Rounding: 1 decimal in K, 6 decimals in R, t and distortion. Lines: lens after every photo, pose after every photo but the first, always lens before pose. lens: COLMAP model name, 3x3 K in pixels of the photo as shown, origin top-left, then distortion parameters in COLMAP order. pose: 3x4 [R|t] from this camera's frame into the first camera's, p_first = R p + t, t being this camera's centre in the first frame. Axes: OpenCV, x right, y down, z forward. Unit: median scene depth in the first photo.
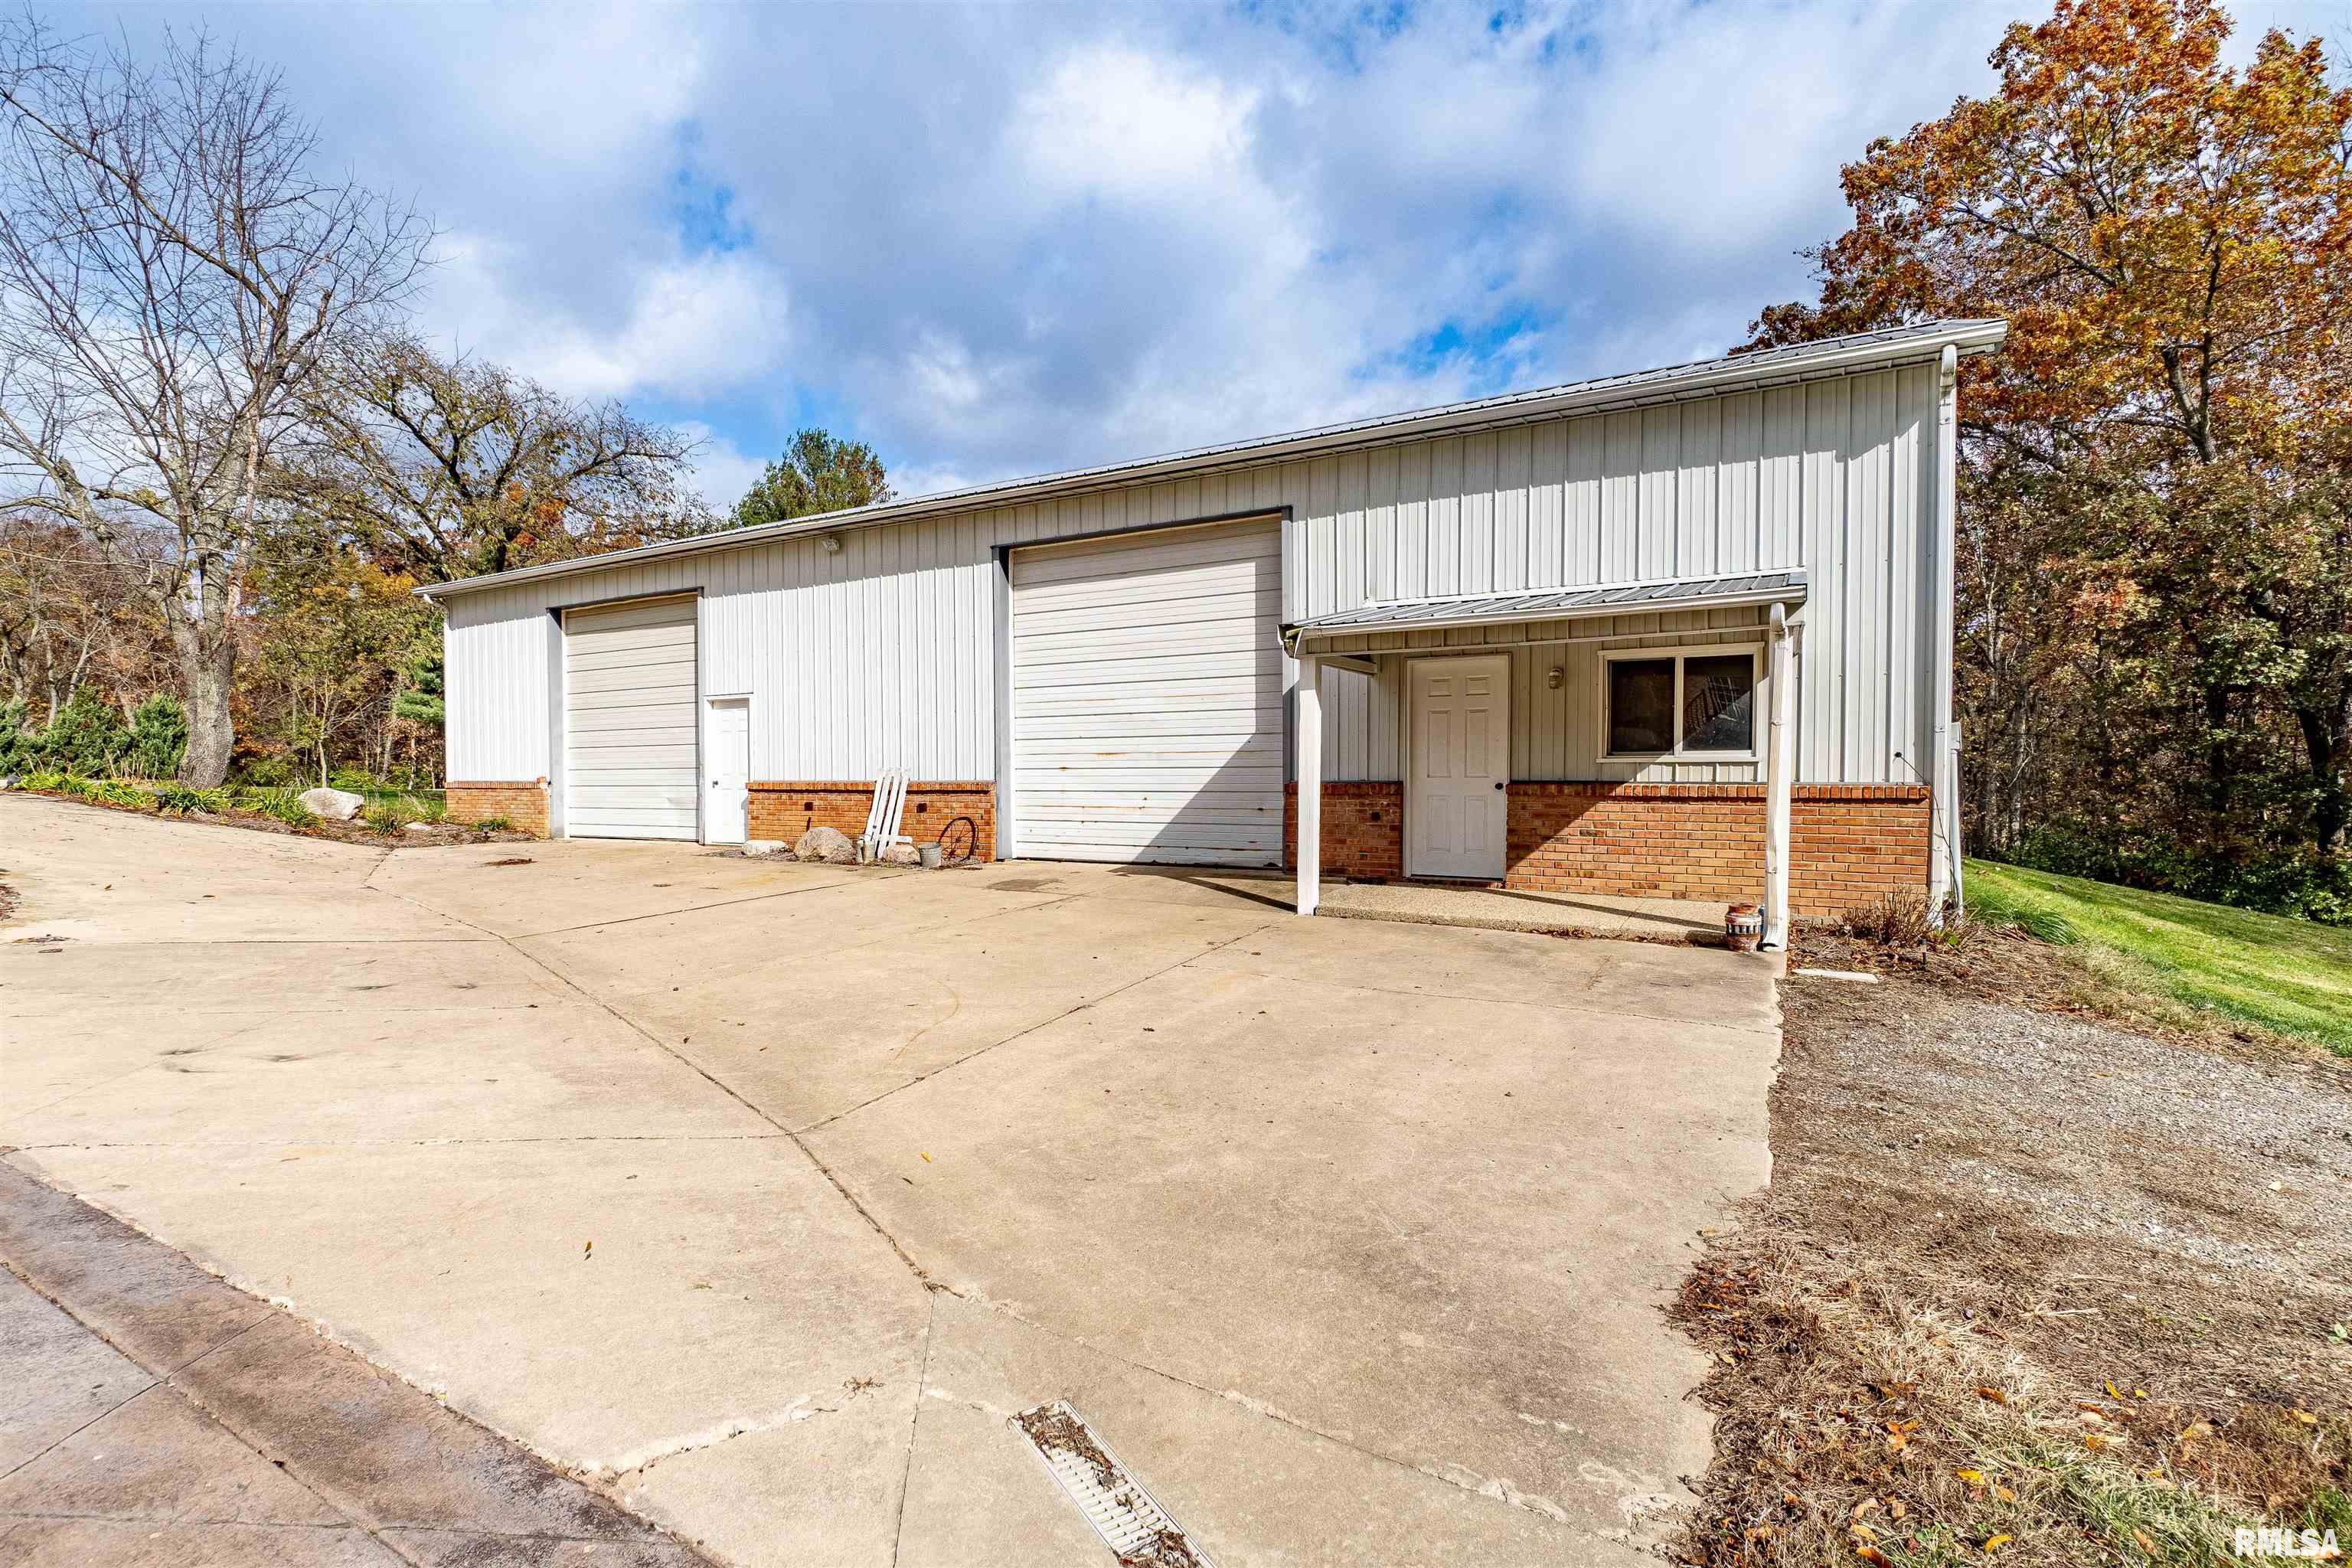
lens RADIAL K [[1128.0, 0, 1164.9], [0, 1128.0, 793.6], [0, 0, 1]] dist [-0.004323, 0.001284]
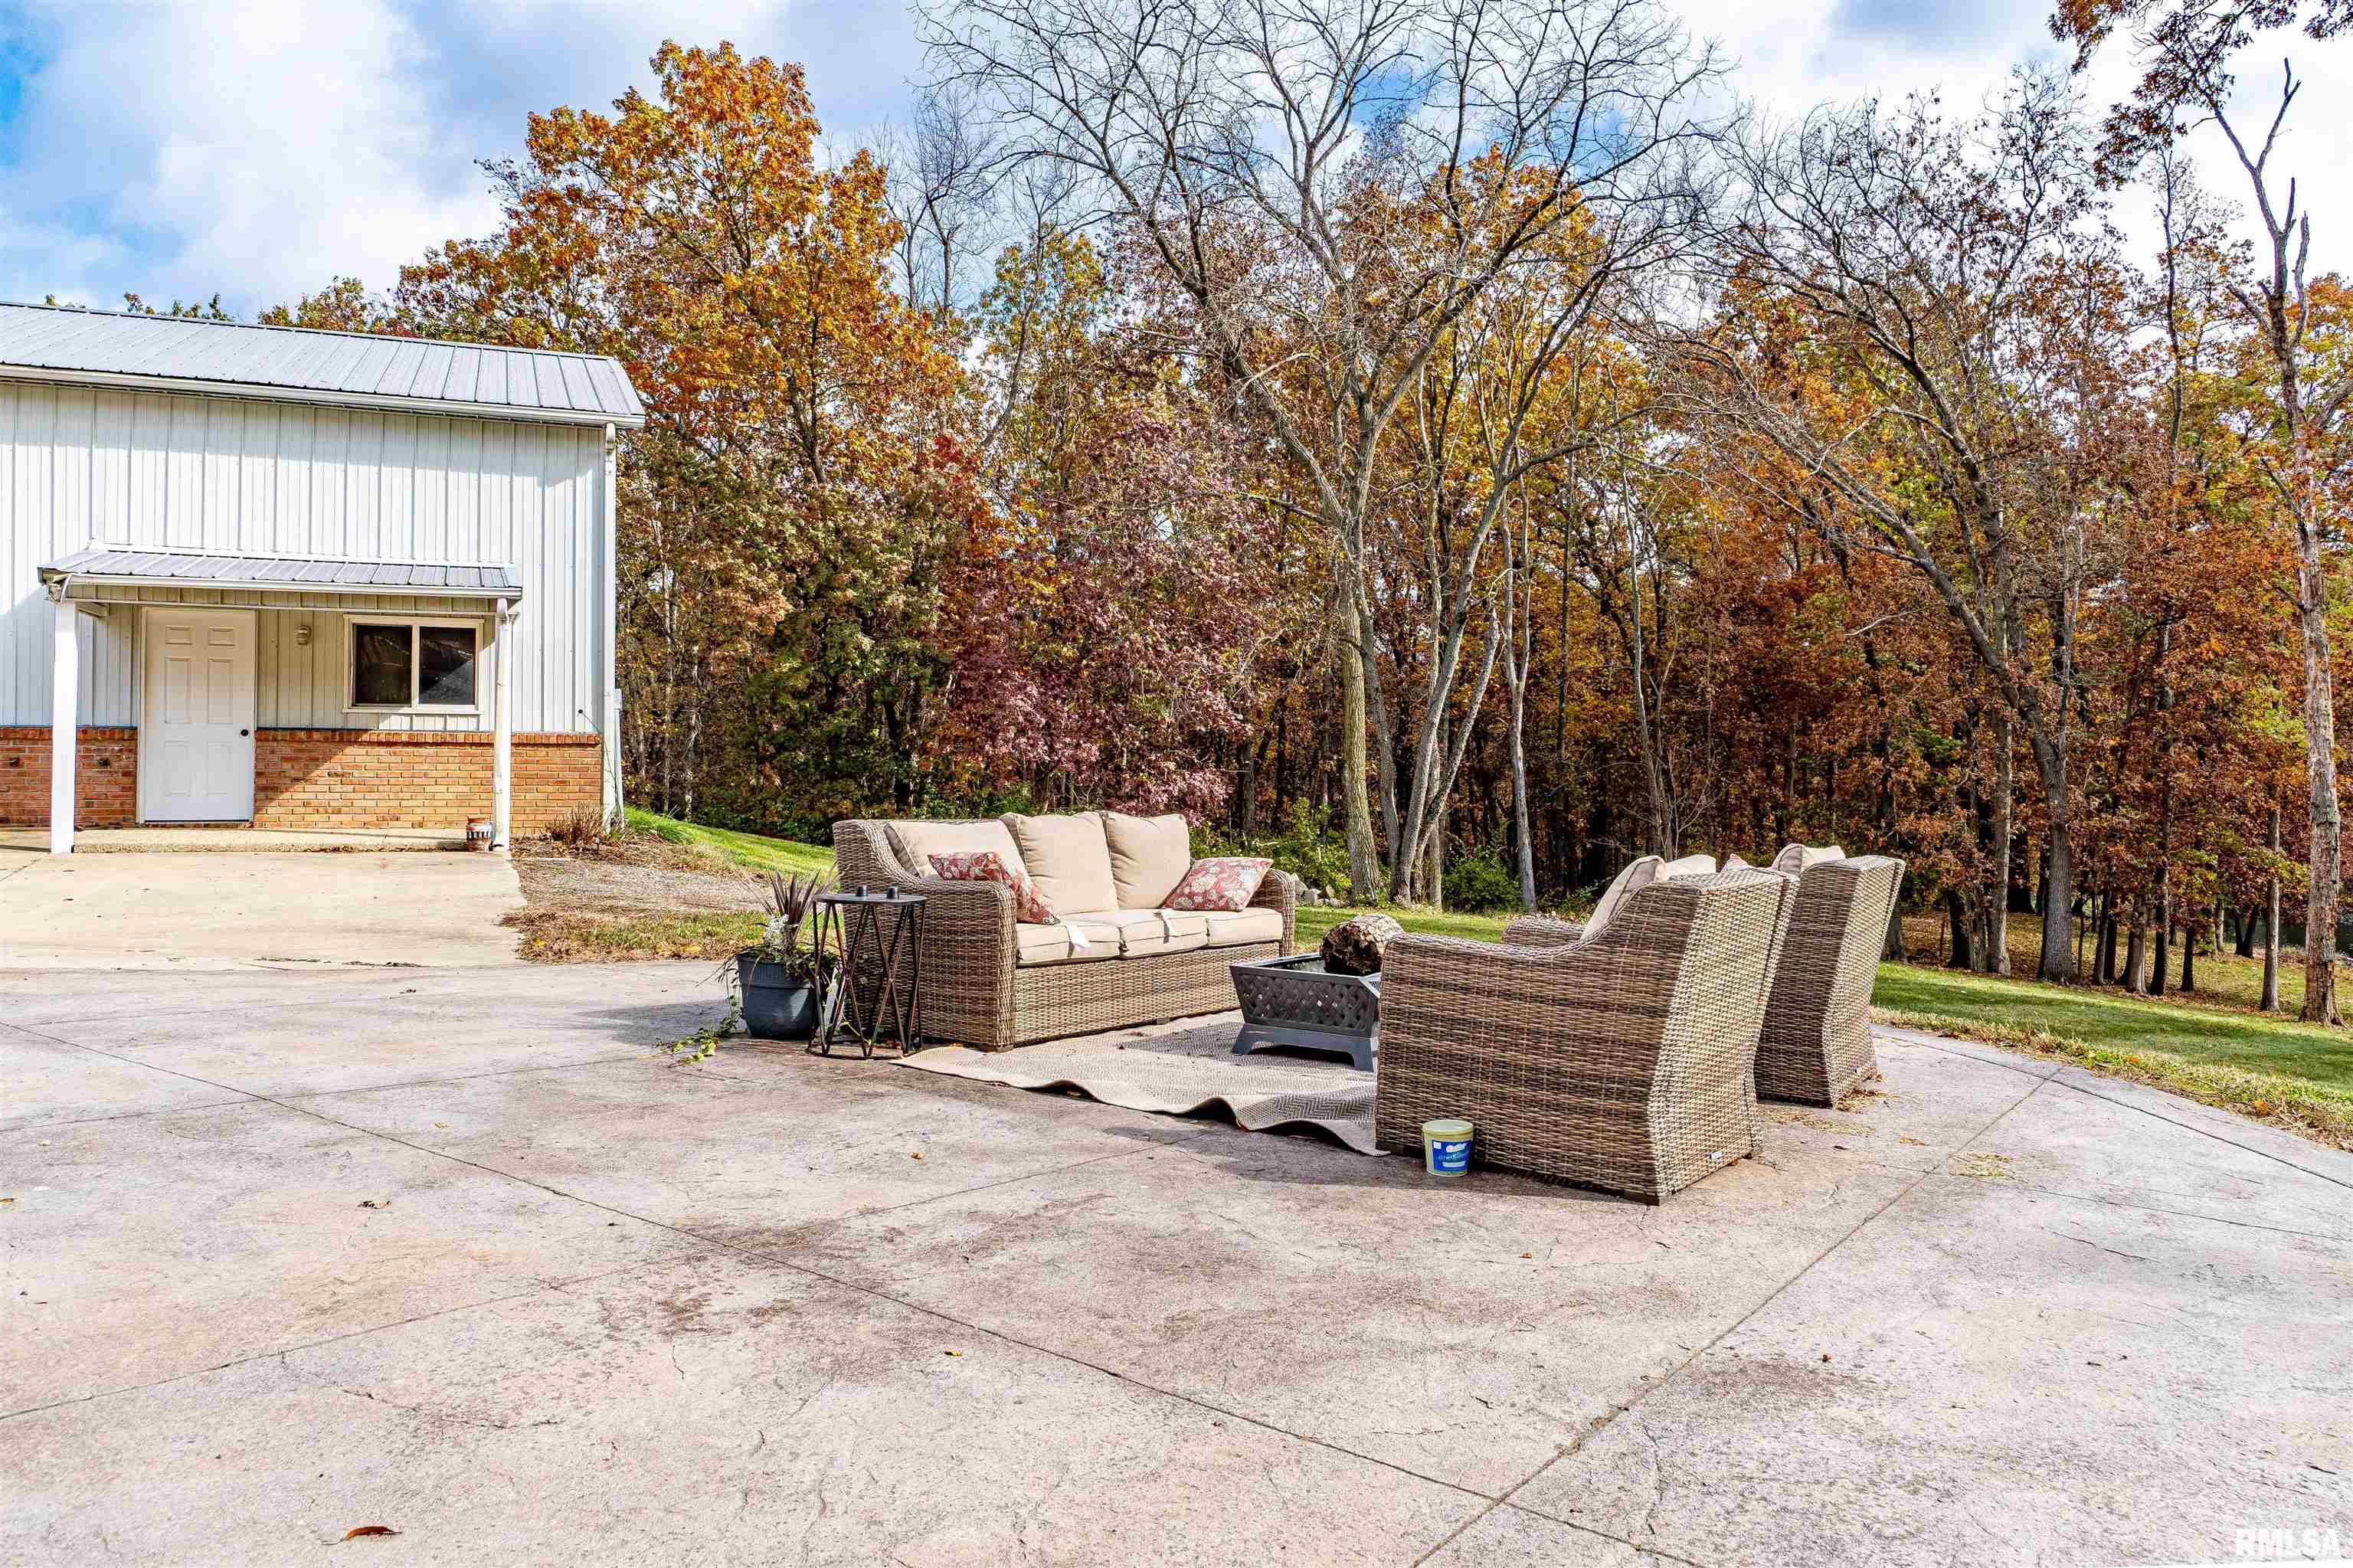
lens RADIAL K [[1636.3, 0, 1179.0], [0, 1636.3, 774.1], [0, 0, 1]] dist [0.005787, 0.000834]
pose [[0.600488, -0.002876, 0.799629, -0.442363], [0.008112, 0.999964, -0.002496, 0.046645], [-0.799593, 0.007985, 0.600489, -0.680847]]
